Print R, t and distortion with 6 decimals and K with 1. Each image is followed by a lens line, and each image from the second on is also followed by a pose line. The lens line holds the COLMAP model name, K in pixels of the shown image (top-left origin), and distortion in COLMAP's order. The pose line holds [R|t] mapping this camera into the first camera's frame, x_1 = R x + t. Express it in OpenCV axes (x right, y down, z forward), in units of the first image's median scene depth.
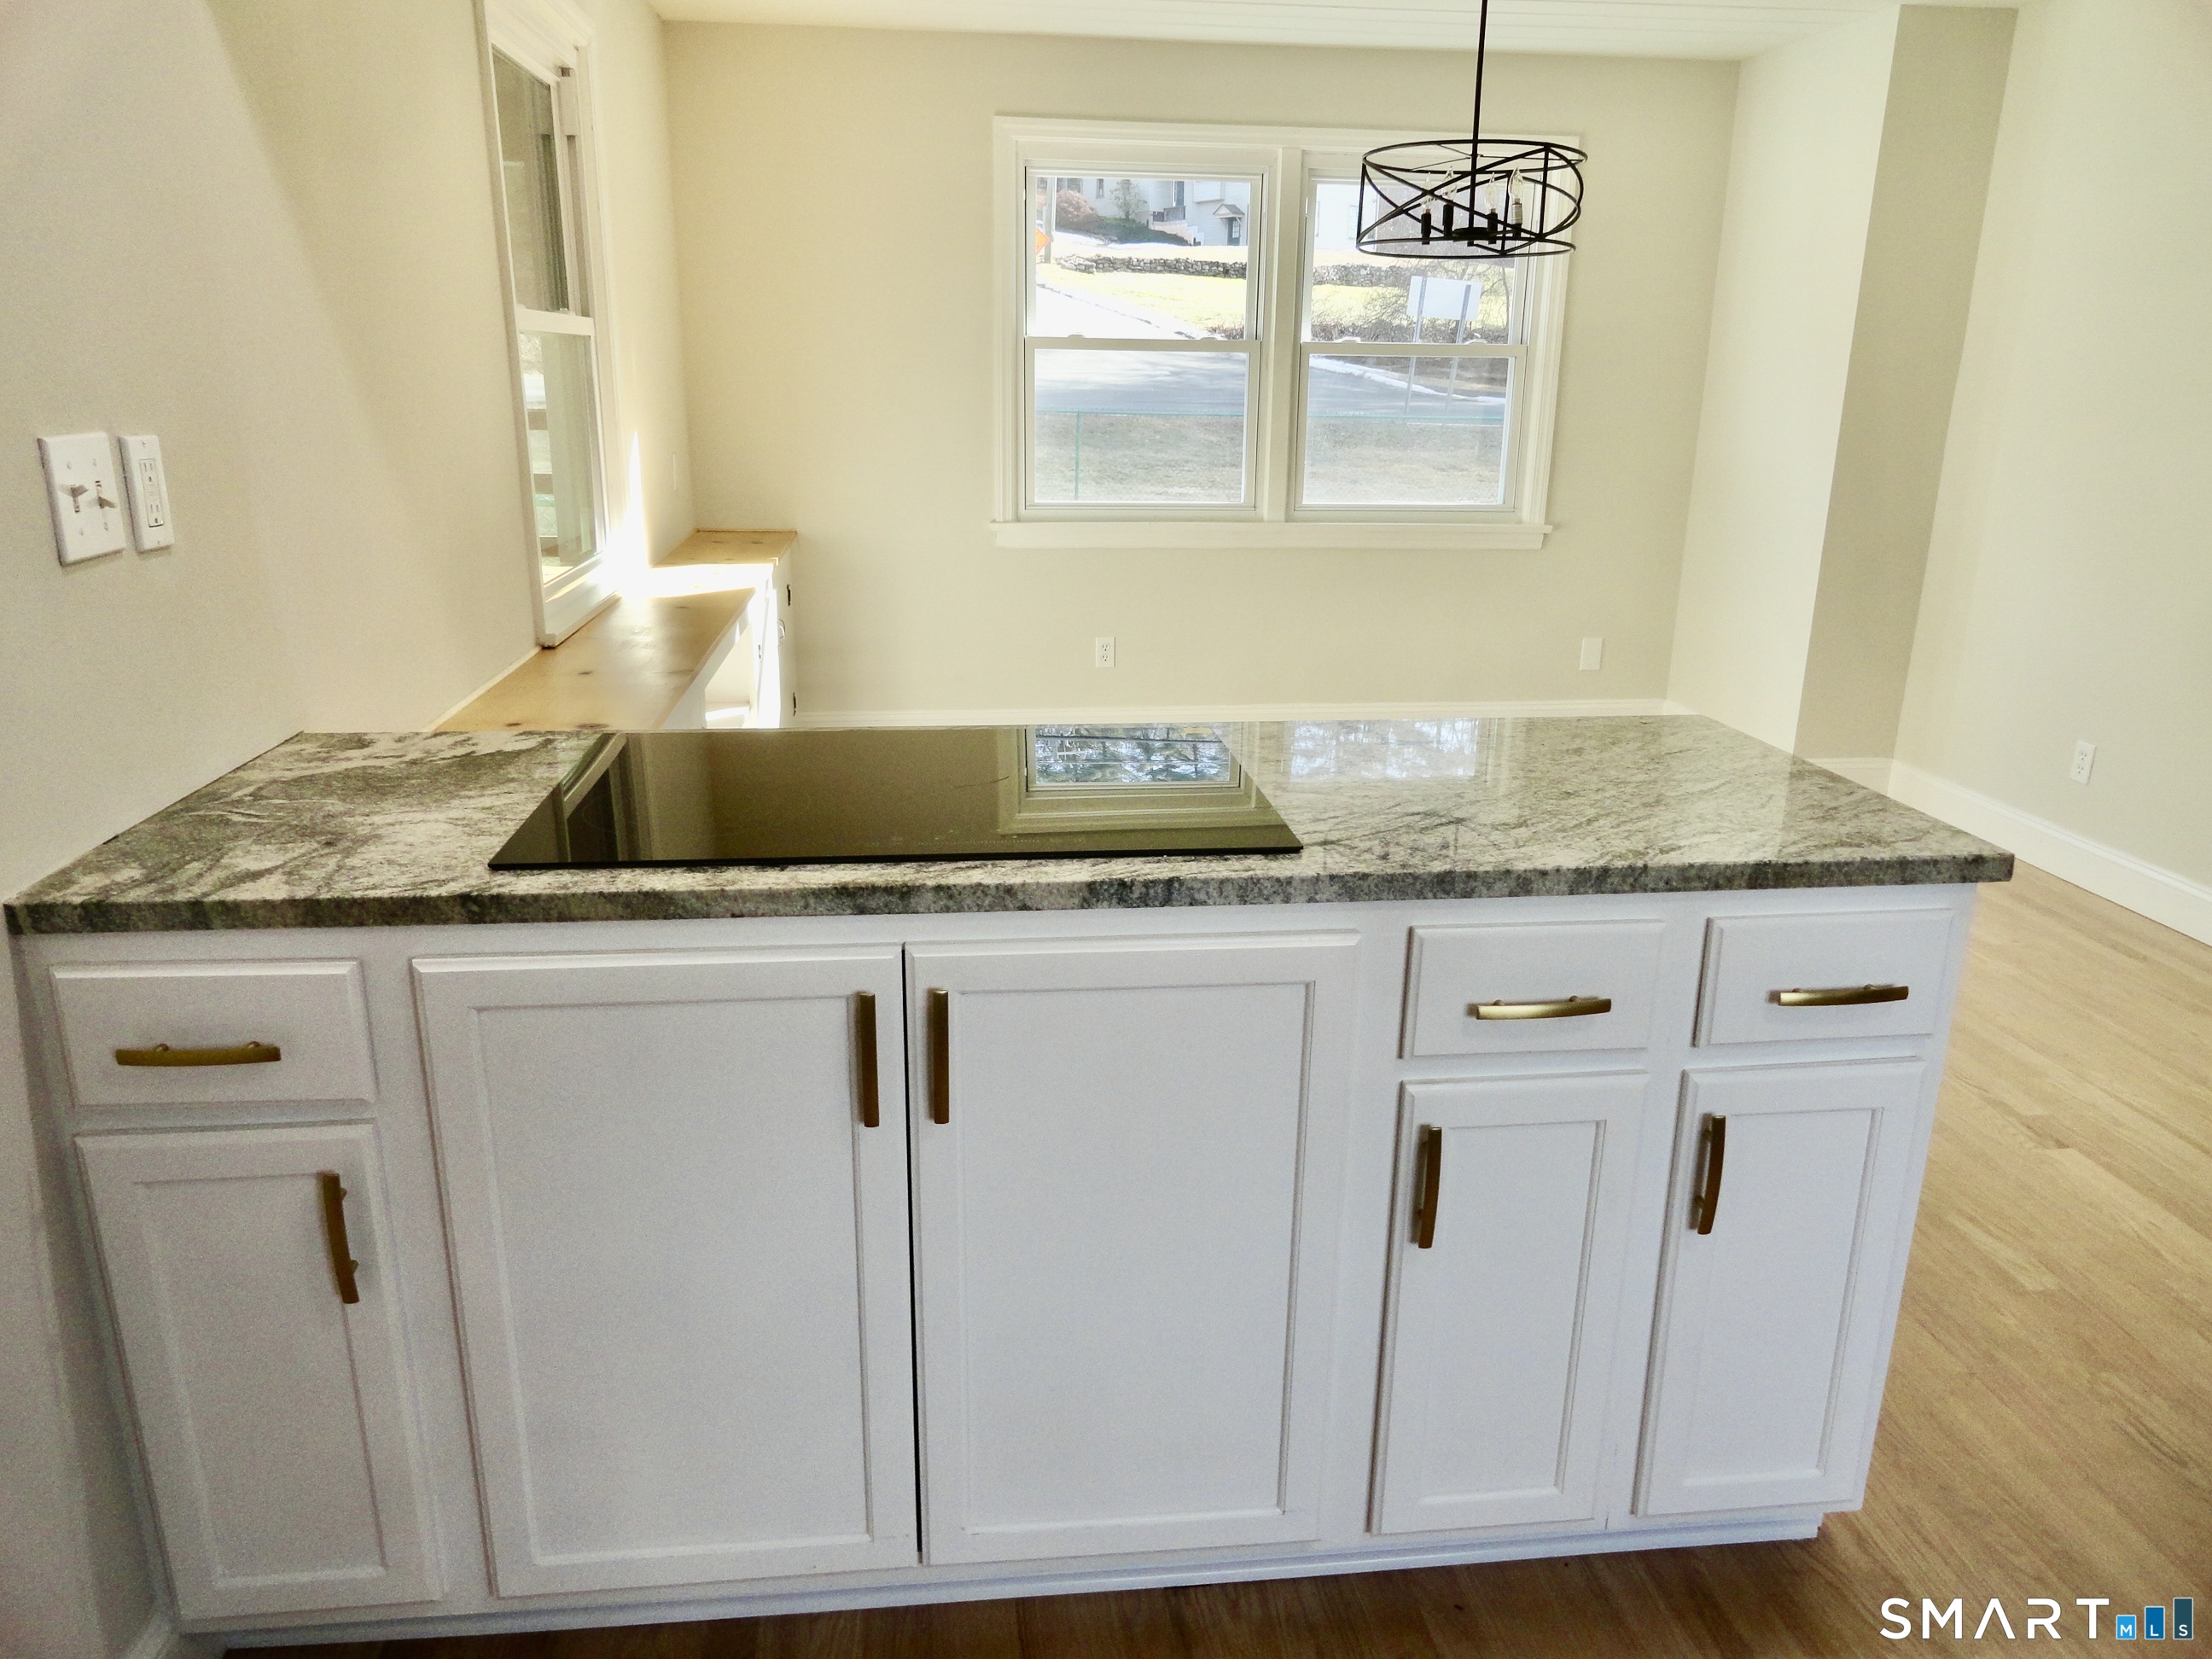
lens RADIAL K [[1519.1, 0, 1106.0], [0, 1519.1, 829.5], [0, 0, 1]] dist [0.000928, 0.000576]
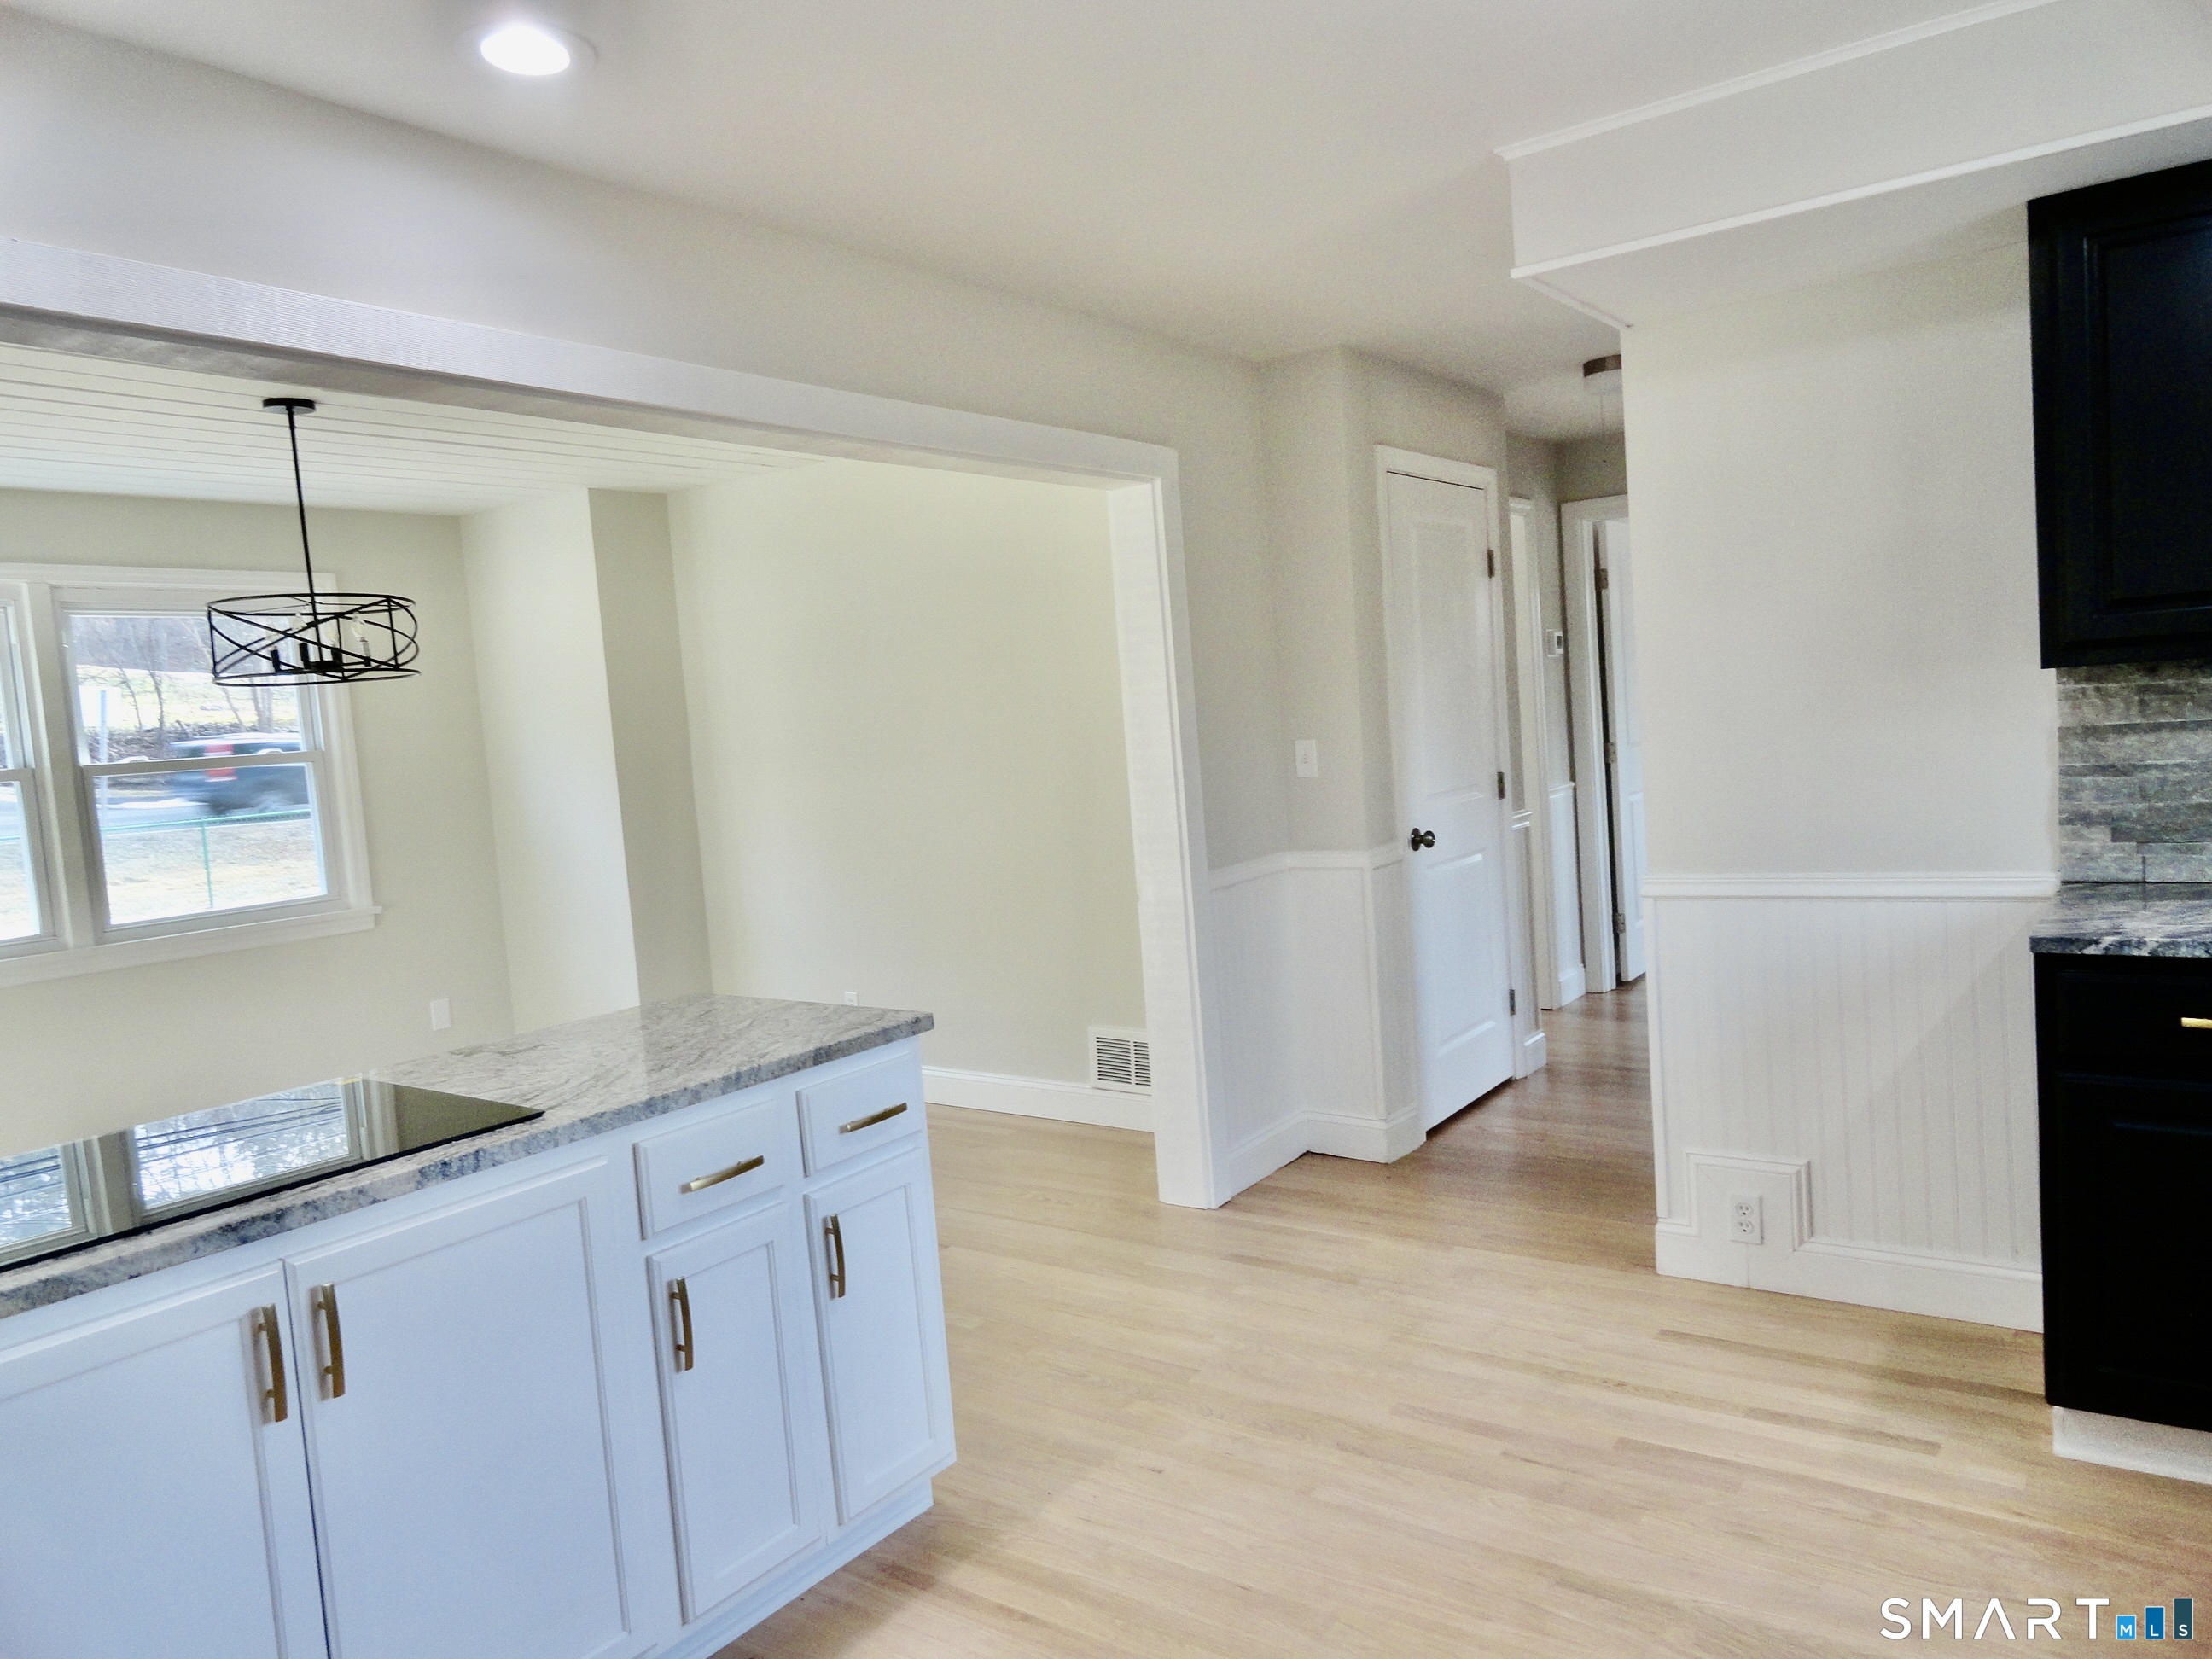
lens RADIAL K [[1519.1, 0, 1106.0], [0, 1519.1, 829.5], [0, 0, 1]] dist [0.000928, 0.000576]
pose [[0.677591, -0.119308, 0.725697, -0.223208], [0.288473, 0.950793, -0.113035, 0.031919], [-0.676501, 0.285935, 0.678666, -0.163084]]
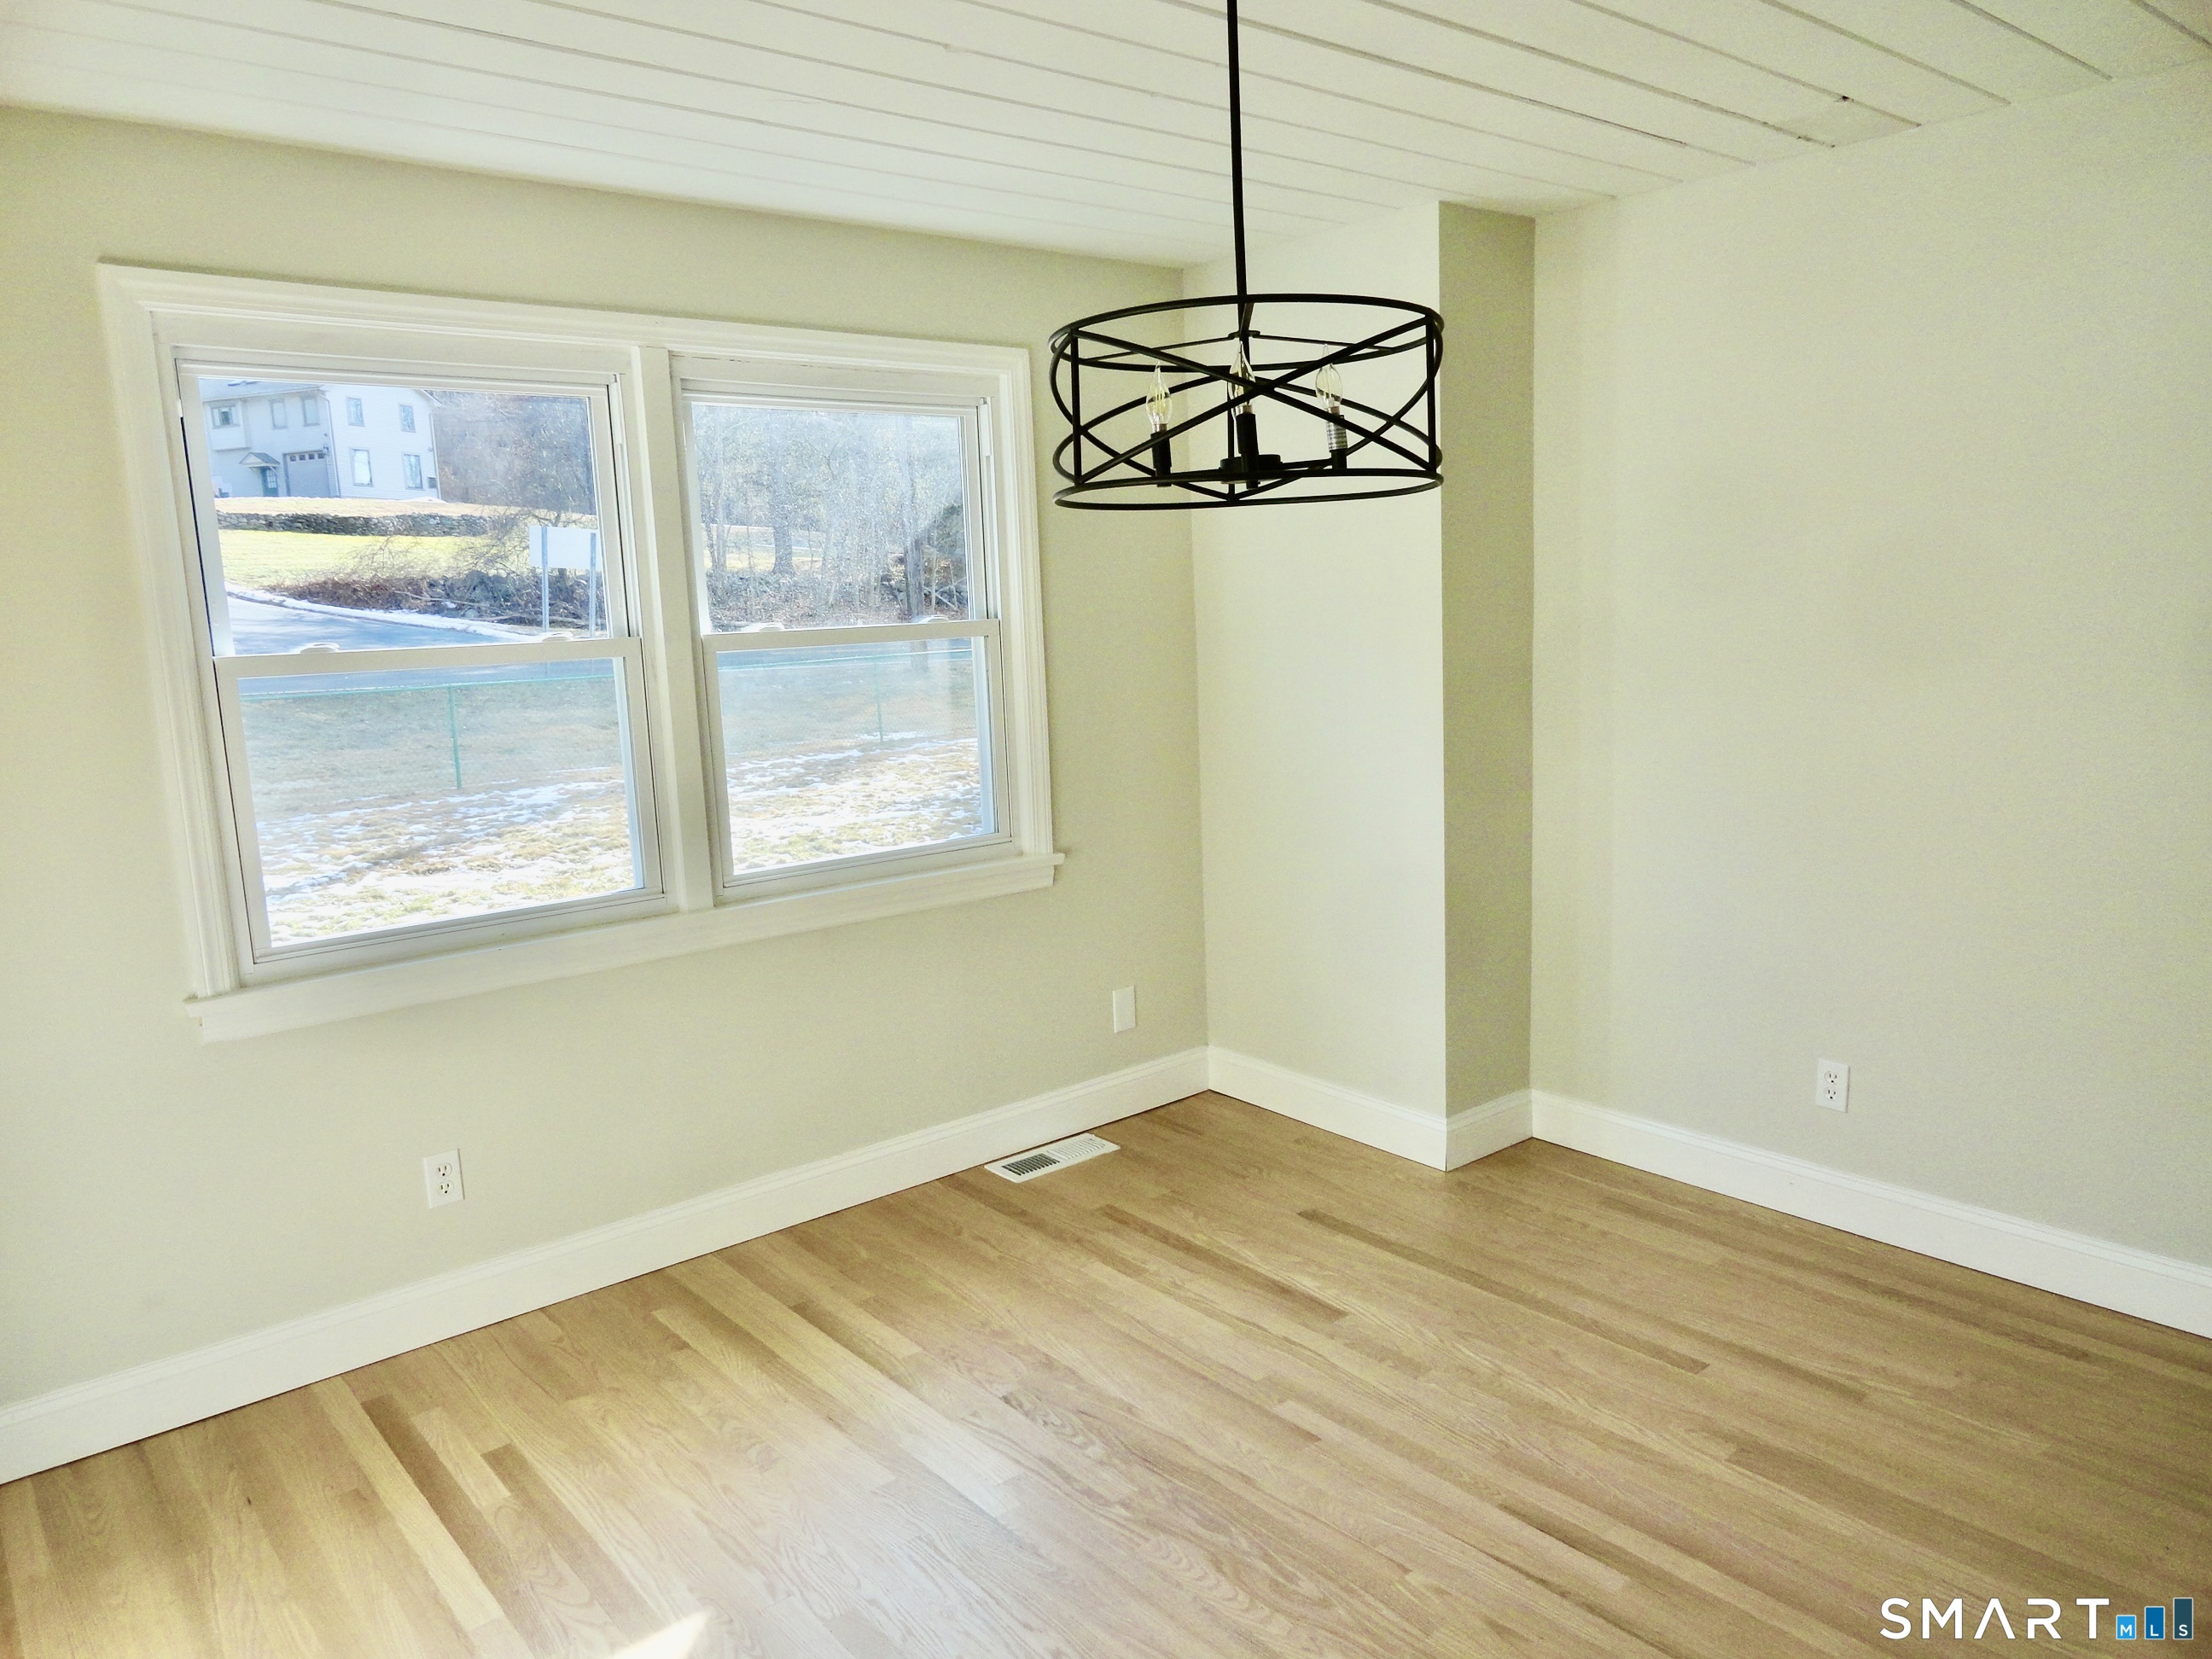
lens RADIAL K [[1519.1, 0, 1106.0], [0, 1519.1, 829.5], [0, 0, 1]] dist [0.000928, 0.000576]
pose [[0.836757, -0.127229, 0.532589, -0.129452], [0.204861, 0.974736, -0.089007, -0.233994], [-0.507809, 0.183583, 0.841681, 0.609734]]
